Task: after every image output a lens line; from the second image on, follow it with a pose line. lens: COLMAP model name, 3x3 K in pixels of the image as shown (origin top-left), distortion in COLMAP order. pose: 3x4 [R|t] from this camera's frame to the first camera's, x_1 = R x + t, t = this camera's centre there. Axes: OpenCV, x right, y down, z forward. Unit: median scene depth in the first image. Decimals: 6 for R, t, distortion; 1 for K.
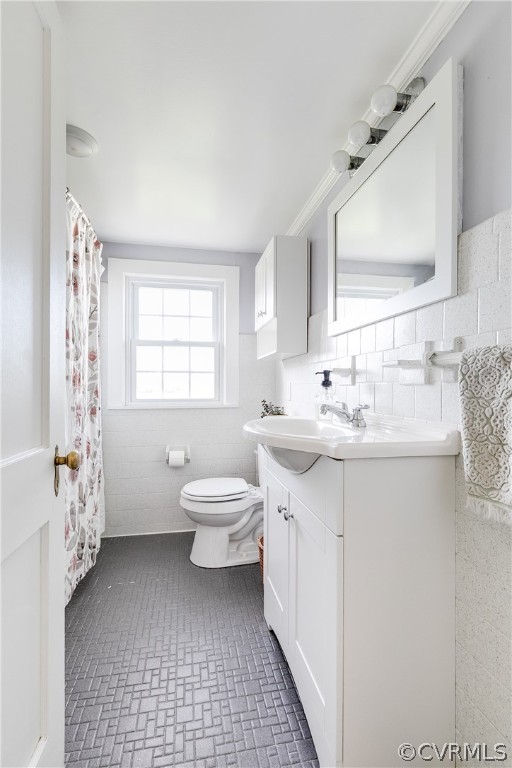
lens RADIAL K [[345.7, 0, 256.0], [0, 345.7, 384.0], [0, 0, 1]] dist [0.002627, 0.000392]
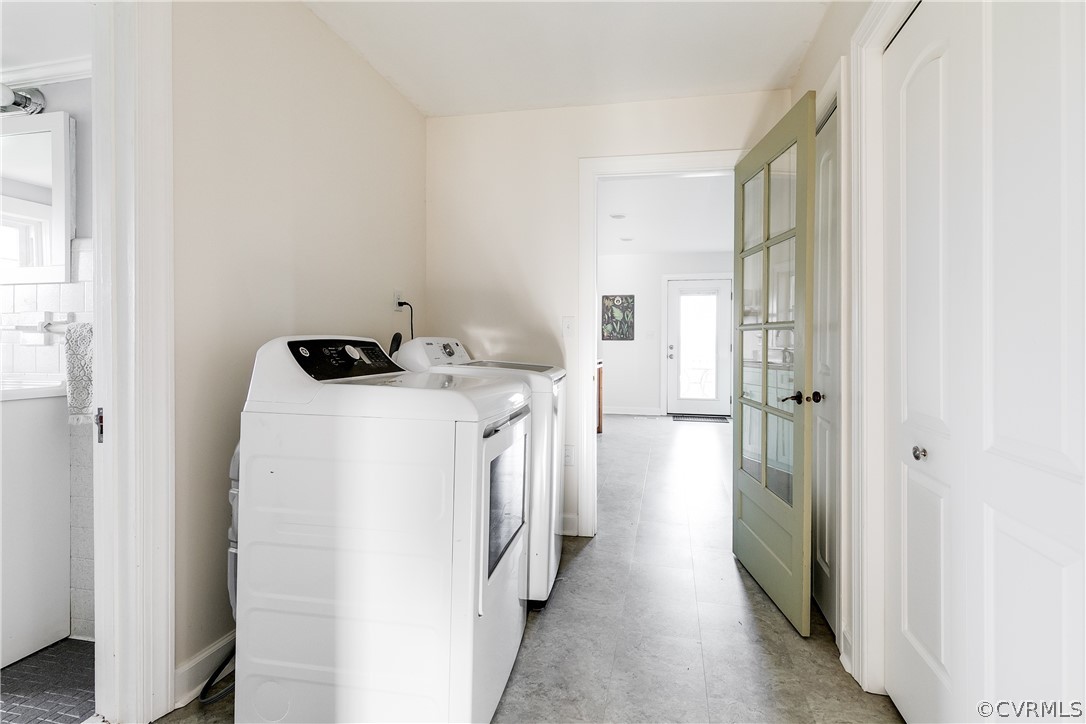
lens RADIAL K [[497.3, 0, 543.0], [0, 497.3, 362.0], [0, 0, 1]] dist [-0.000580, -0.000398]
pose [[0.409636, -0.014219, 0.912138, -0.477750], [-0.016851, 0.999590, 0.023150, -0.012202], [-0.912093, -0.024853, 0.409228, -1.582580]]
